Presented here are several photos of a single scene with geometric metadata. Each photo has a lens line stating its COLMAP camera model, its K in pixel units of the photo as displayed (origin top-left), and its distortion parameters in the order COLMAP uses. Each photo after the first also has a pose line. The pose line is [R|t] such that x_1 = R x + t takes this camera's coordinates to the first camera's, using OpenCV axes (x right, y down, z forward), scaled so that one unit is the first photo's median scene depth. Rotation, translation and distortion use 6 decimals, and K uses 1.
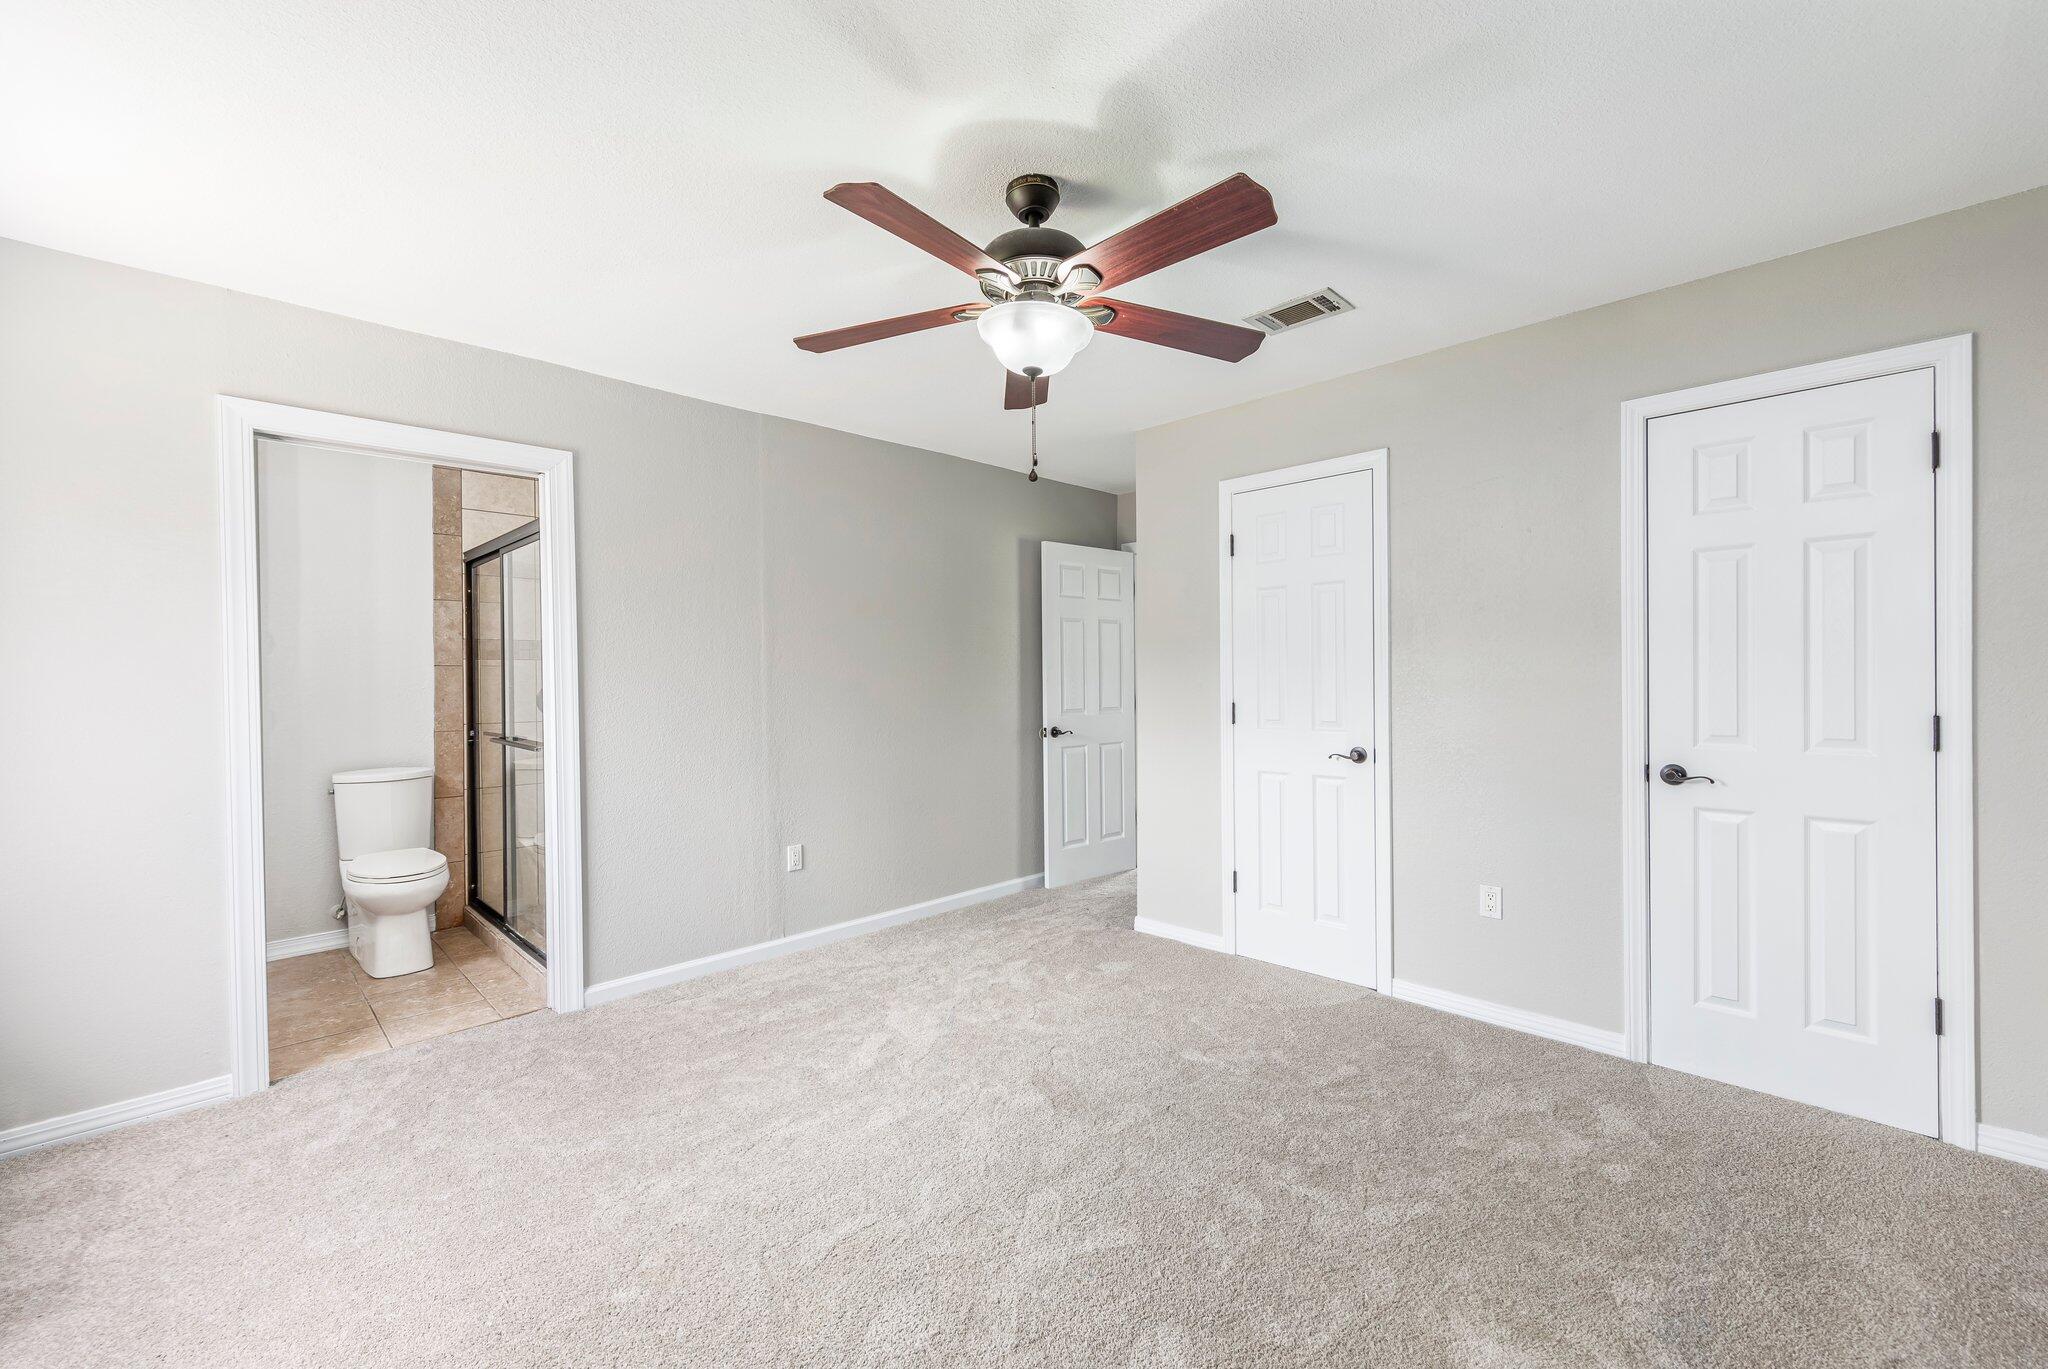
lens RADIAL K [[846.6, 0, 1031.7], [0, 846.6, 688.1], [0, 0, 1]] dist [0.011063, -0.000128]
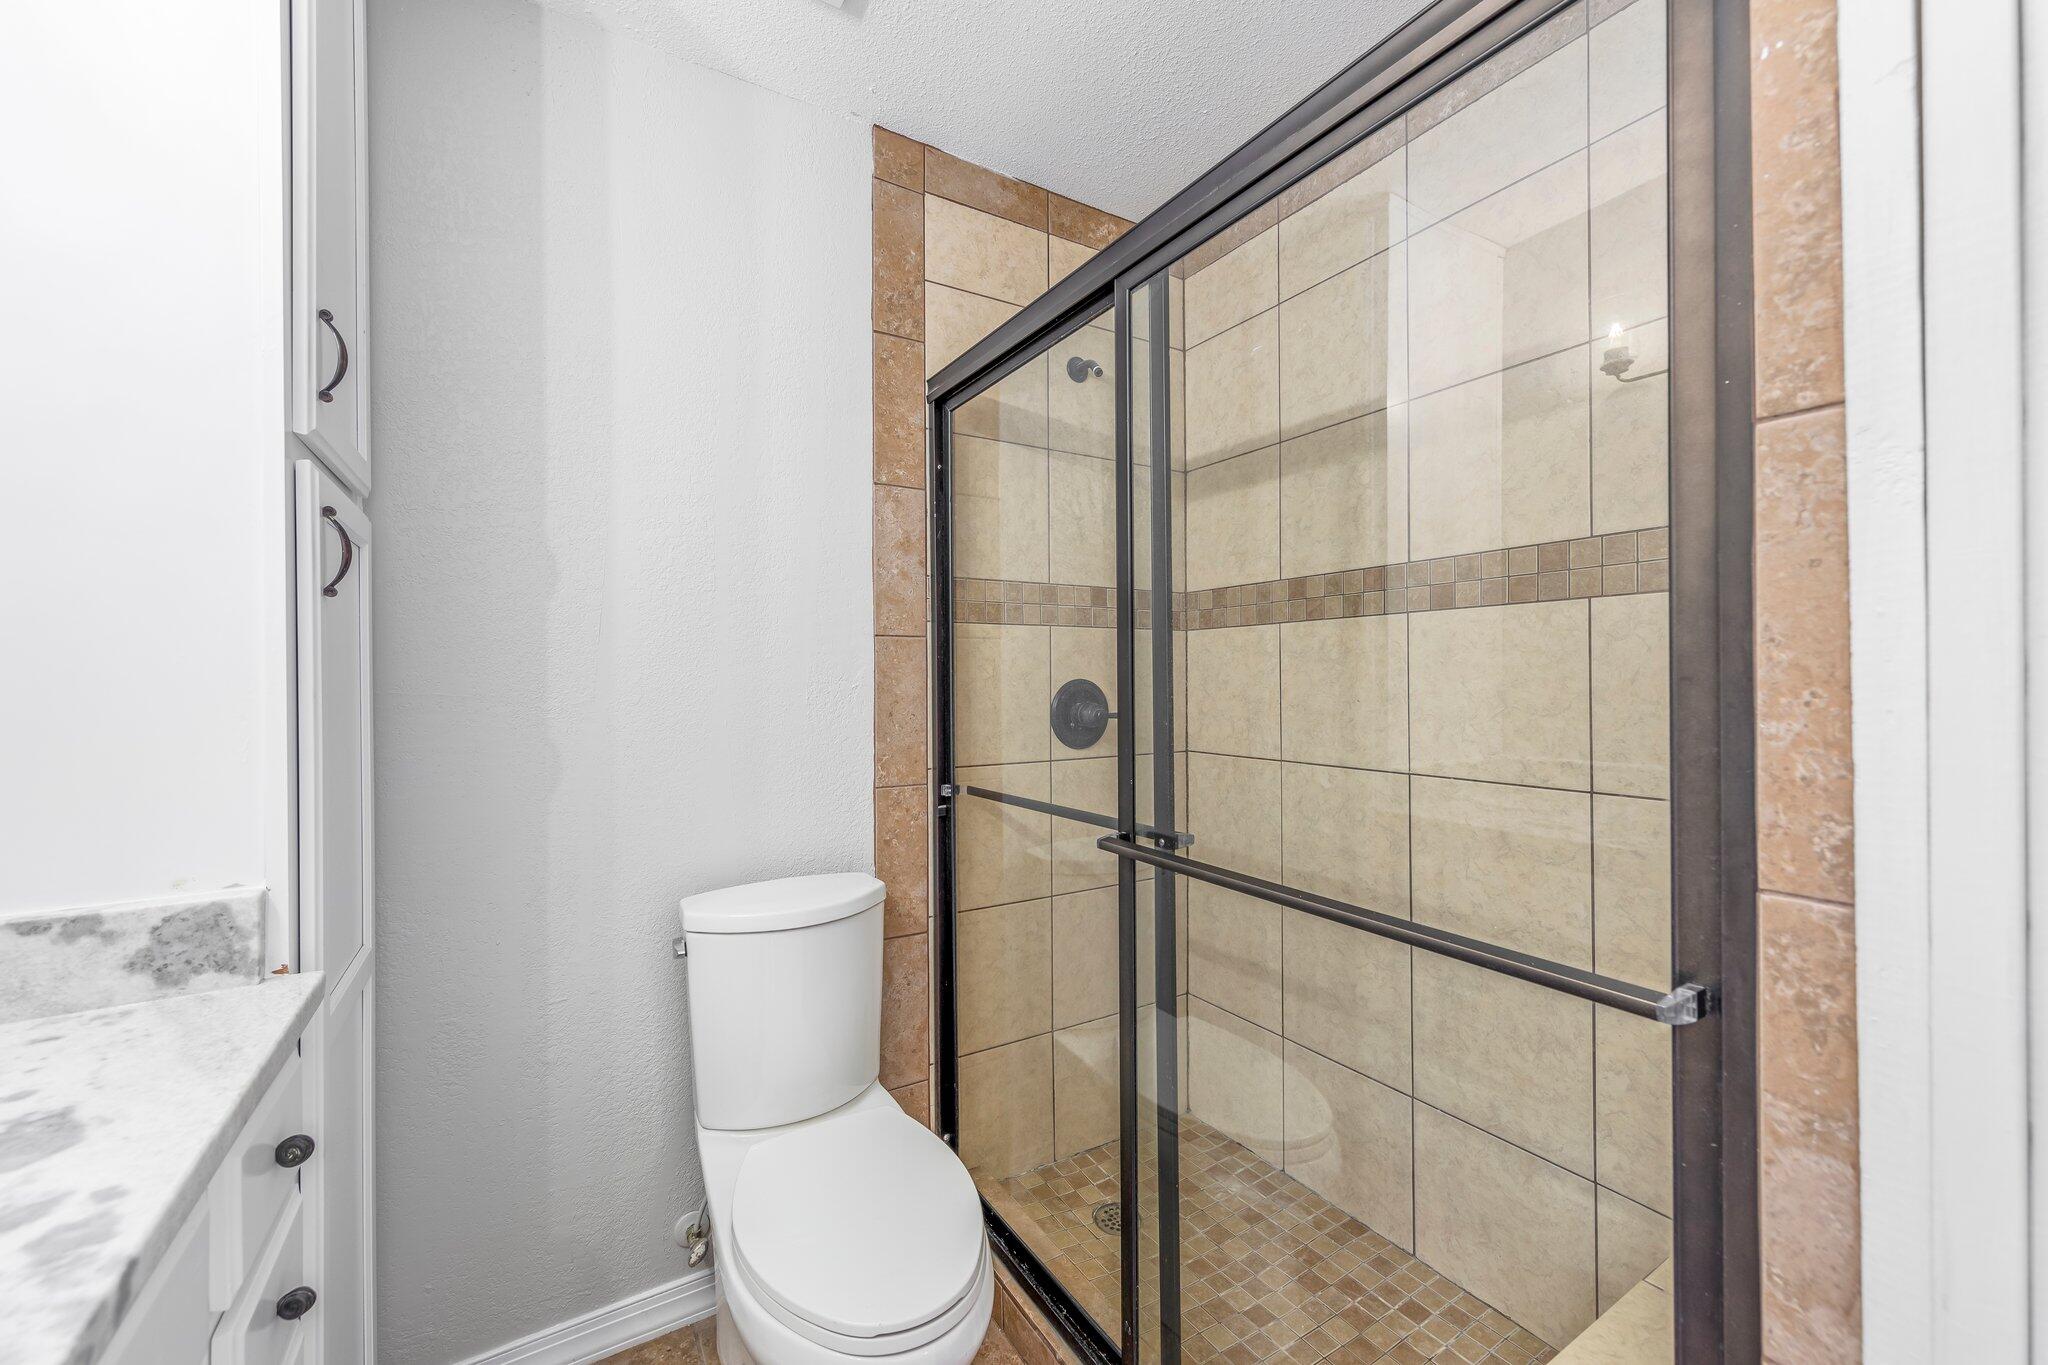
lens RADIAL K [[793.0, 0, 1027.2], [0, 793.0, 678.3], [0, 0, 1]] dist [0.001815, 0.000265]
pose [[0.978828, 0.000011, -0.204684, -0.537771], [-0.000857, 0.999991, -0.004043, -0.002935], [0.204682, 0.004133, 0.978820, 0.614514]]
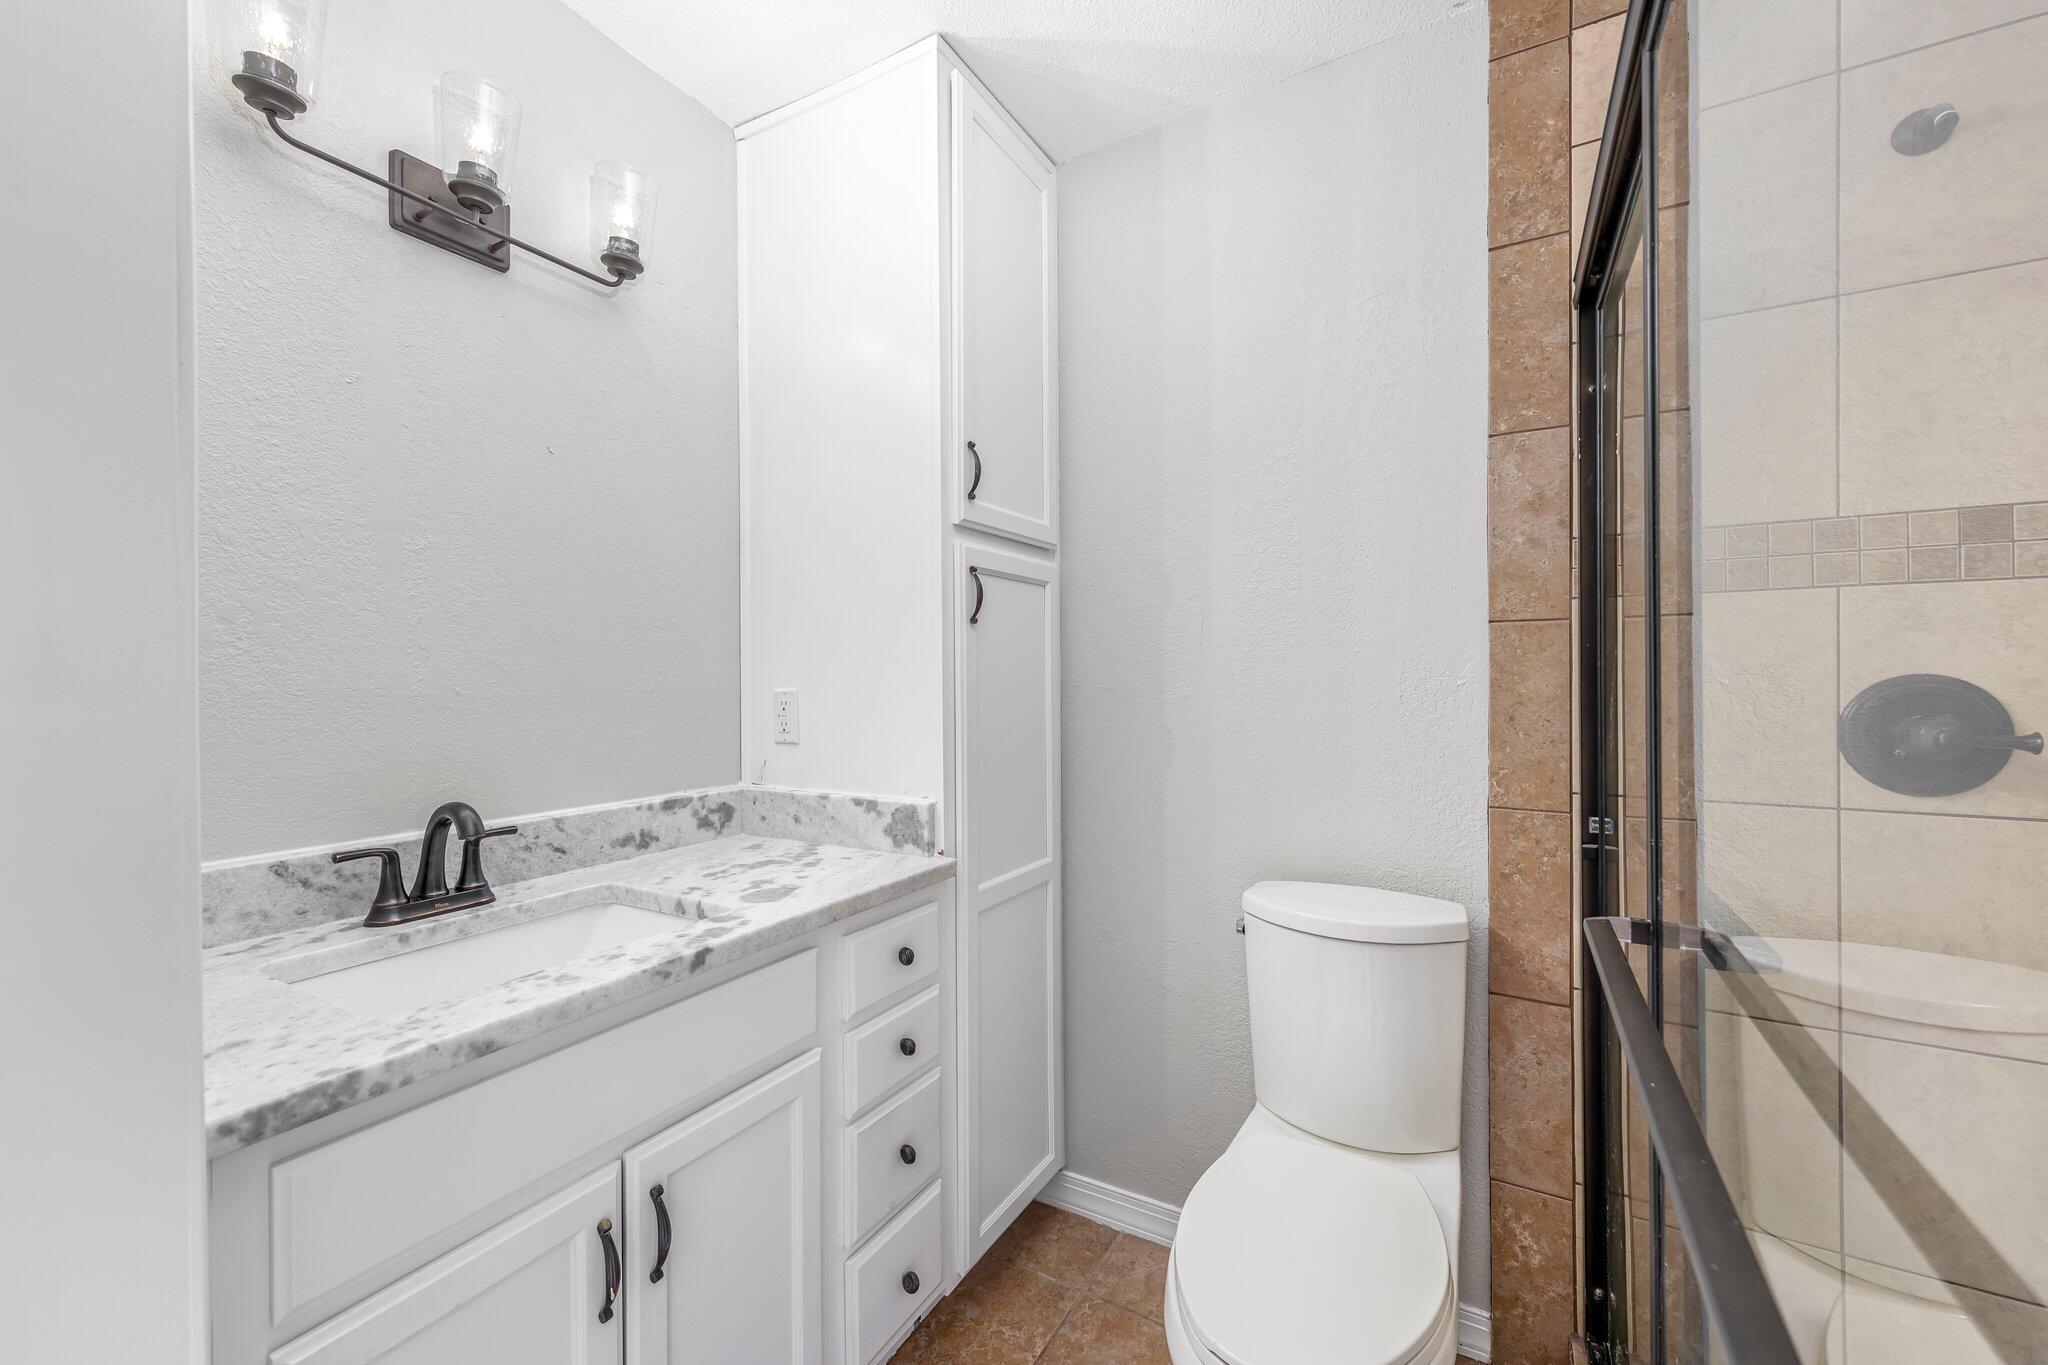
lens RADIAL K [[793.0, 0, 1037.8], [0, 793.0, 680.7], [0, 0, 1]] dist [0.001815, 0.000265]
pose [[0.296653, 0.005730, -0.954968, -0.436166], [-0.000837, 0.999983, 0.005740, -0.003391], [0.954985, -0.000904, 0.296652, 0.713761]]
